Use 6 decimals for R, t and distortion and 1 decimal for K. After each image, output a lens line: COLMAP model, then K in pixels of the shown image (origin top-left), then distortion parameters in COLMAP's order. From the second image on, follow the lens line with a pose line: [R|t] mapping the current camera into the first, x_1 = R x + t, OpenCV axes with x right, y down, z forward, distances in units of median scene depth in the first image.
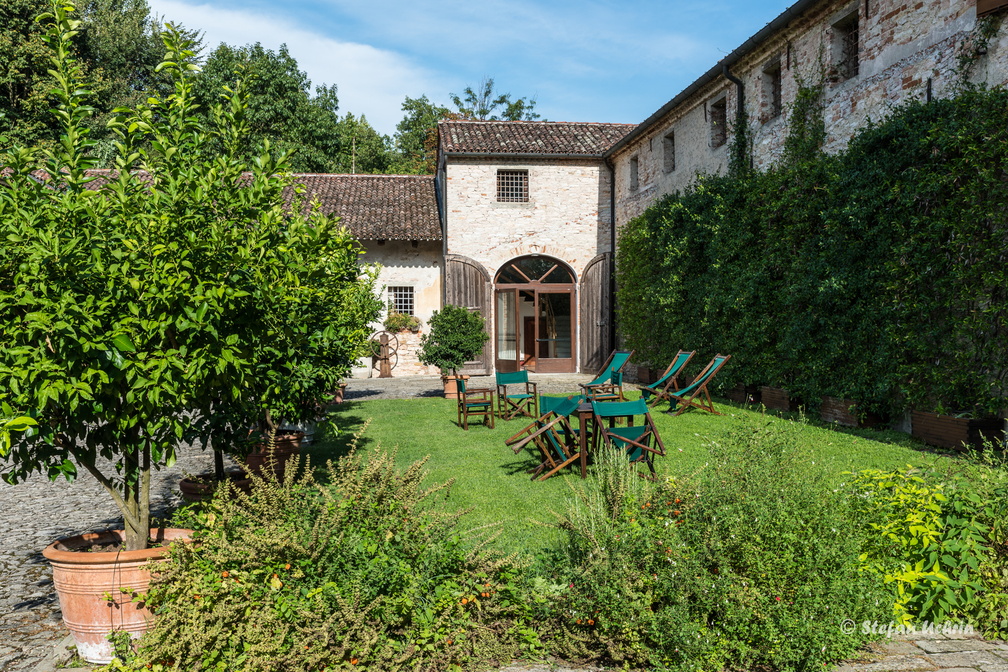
lens RADIAL K [[1005.8, 0, 504.0], [0, 1005.8, 336.0], [0, 0, 1]] dist [-0.005699, 0.009792]
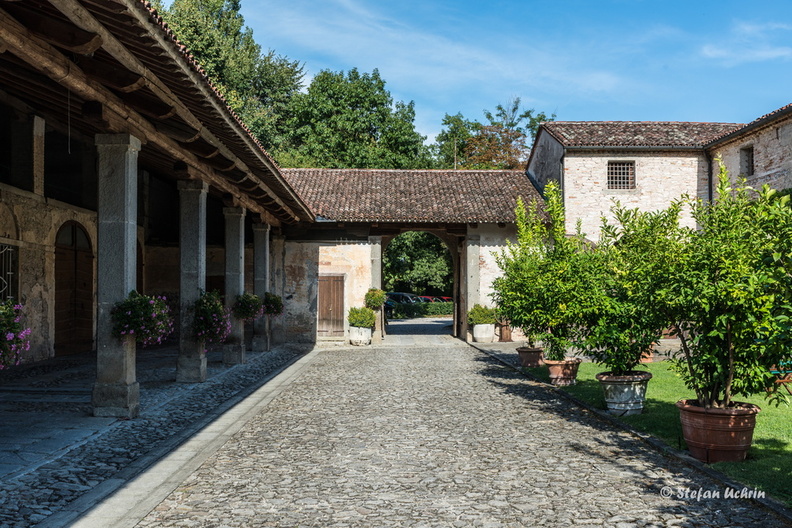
lens RADIAL K [[790.3, 0, 396.0], [0, 790.3, 264.0], [0, 0, 1]] dist [-0.005699, 0.009792]
pose [[0.994436, 0.000189, -0.105345, -0.149121], [-0.005879, 0.998539, -0.053707, 0.001575], [0.105181, 0.054028, 0.992984, 0.085016]]
